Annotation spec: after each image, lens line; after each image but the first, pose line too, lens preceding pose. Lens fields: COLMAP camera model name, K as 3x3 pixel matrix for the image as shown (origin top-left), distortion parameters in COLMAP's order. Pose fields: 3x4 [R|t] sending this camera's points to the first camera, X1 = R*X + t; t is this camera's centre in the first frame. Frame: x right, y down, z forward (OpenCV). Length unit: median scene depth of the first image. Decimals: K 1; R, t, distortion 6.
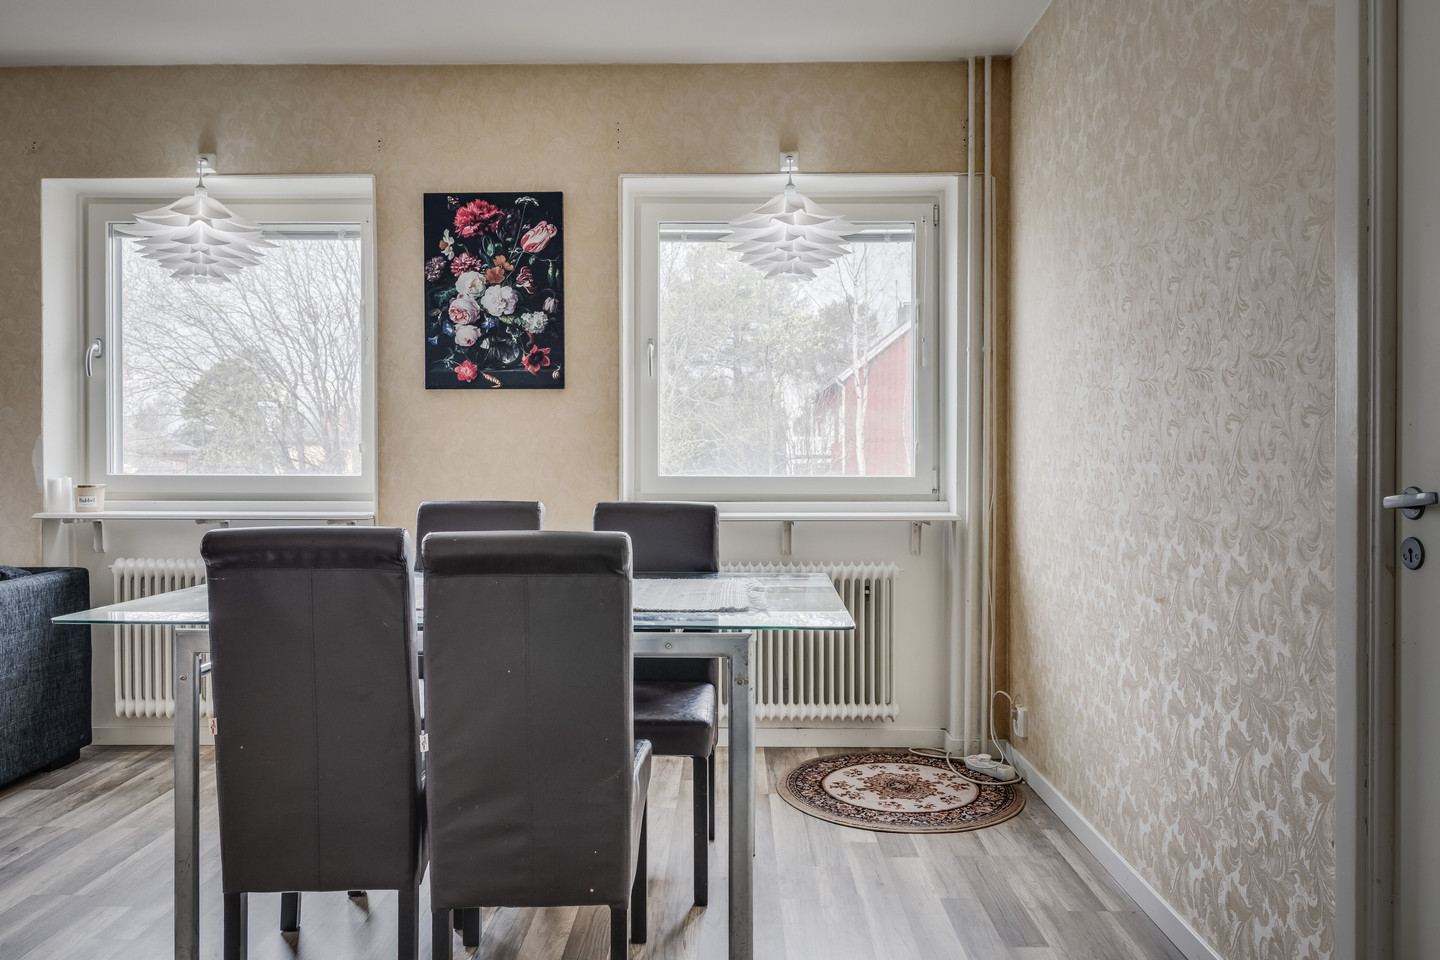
lens RADIAL K [[957.3, 0, 666.6], [0, 957.3, 477.2], [0, 0, 1]] dist [-0.000602, -0.009261]
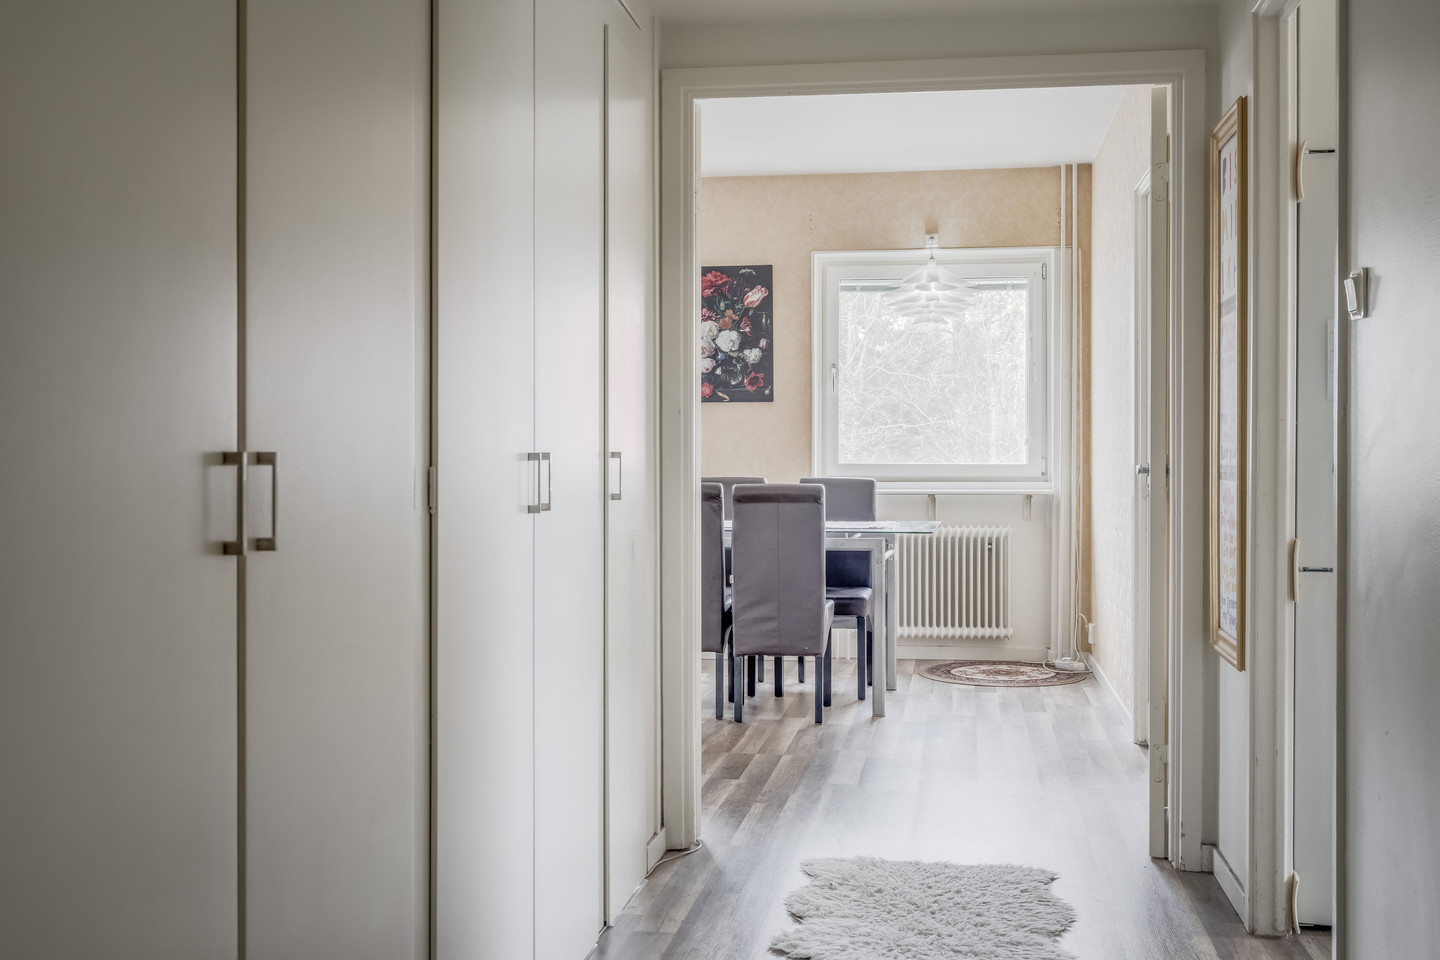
lens RADIAL K [[1530.6, 0, 720.0], [0, 1530.6, 480.0], [0, 0, 1]] dist [-0.007406, -0.003127]
pose [[0.996039, 0.001027, -0.088906, 0.017703], [-0.001096, 0.999999, -0.000724, 0.026514], [0.088905, 0.000819, 0.996040, -1.293629]]
